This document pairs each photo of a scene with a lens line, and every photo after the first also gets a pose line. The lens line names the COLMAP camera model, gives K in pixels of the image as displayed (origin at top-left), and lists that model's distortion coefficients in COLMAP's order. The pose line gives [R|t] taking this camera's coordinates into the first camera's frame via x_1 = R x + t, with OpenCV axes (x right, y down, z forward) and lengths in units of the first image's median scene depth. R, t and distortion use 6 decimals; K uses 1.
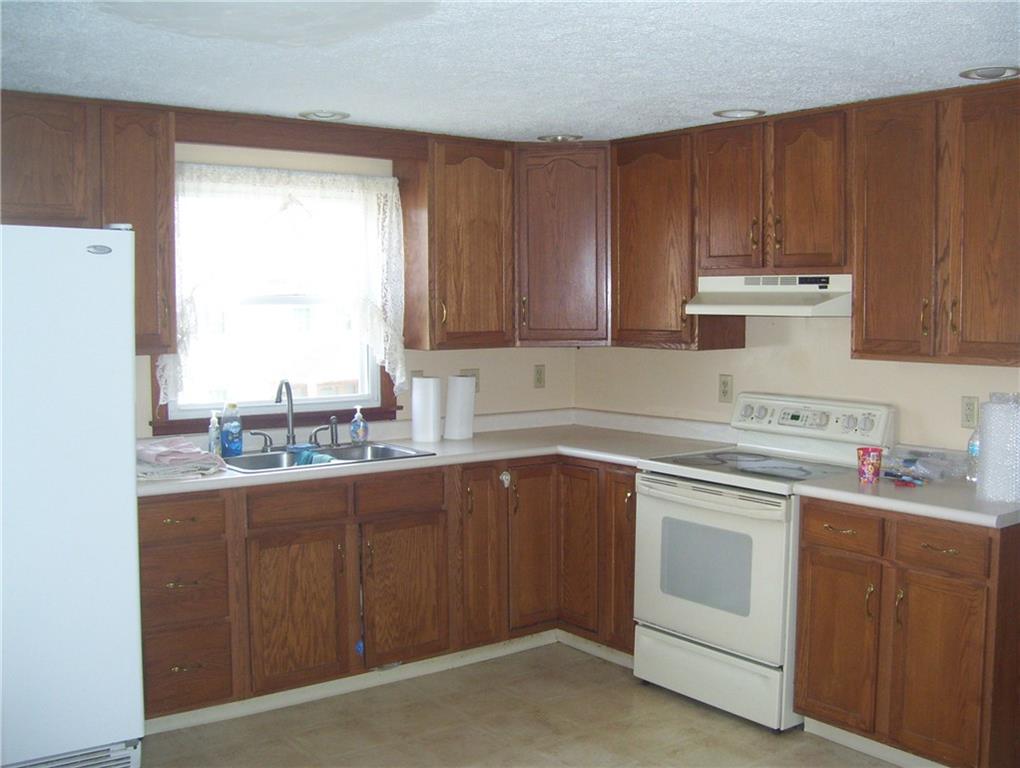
lens RADIAL K [[1114.4, 0, 512.2], [0, 1114.4, 382.5], [0, 0, 1]] dist [-0.131376, 0.000000]
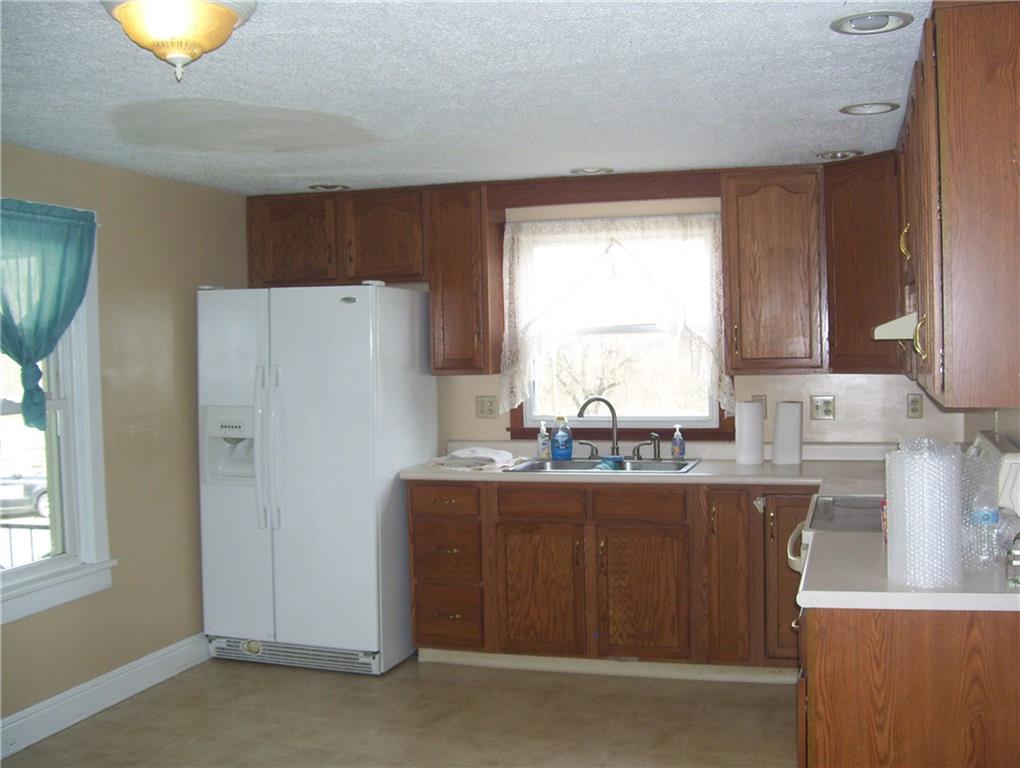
lens RADIAL K [[1114.4, 0, 510.7], [0, 1114.4, 384.5], [0, 0, 1]] dist [-0.131376, 0.000000]
pose [[0.579100, 0.023086, -0.814930, 0.708767], [-0.035033, 0.999380, 0.003417, -0.018373], [0.814503, 0.026571, 0.579550, 0.250713]]
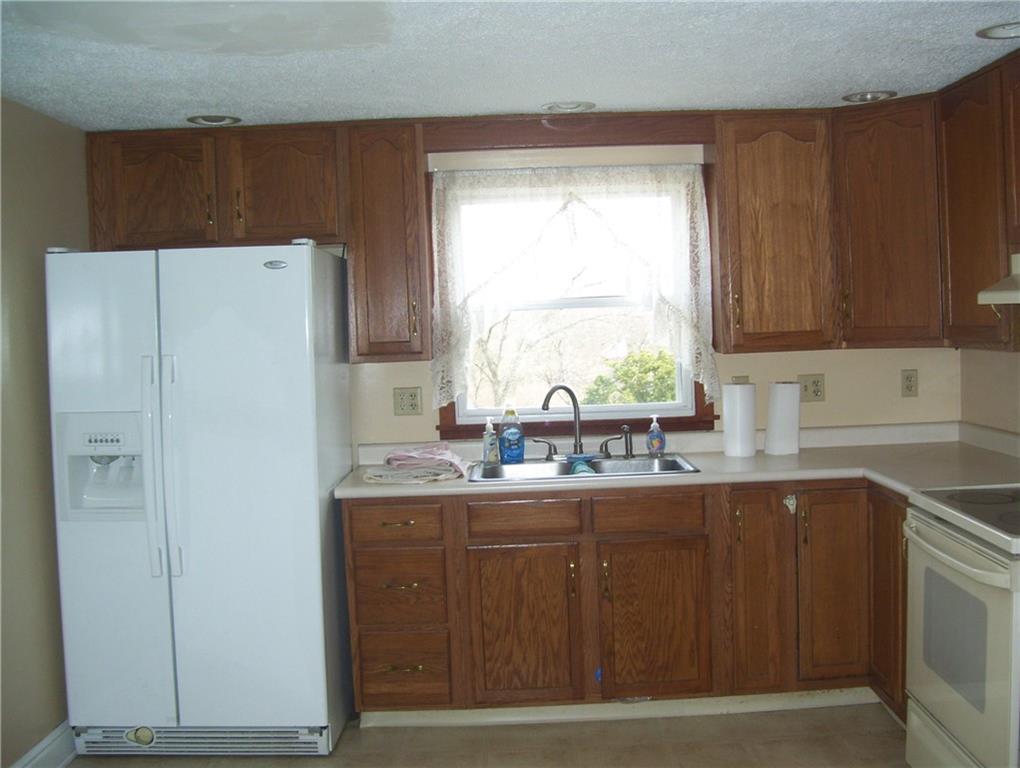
lens RADIAL K [[1114.4, 0, 519.7], [0, 1114.4, 381.9], [0, 0, 1]] dist [-0.131376, 0.000000]
pose [[0.800717, 0.006399, -0.599008, 0.352275], [-0.005568, 0.999979, 0.003239, -0.009239], [0.599017, 0.000741, 0.800736, 0.207239]]
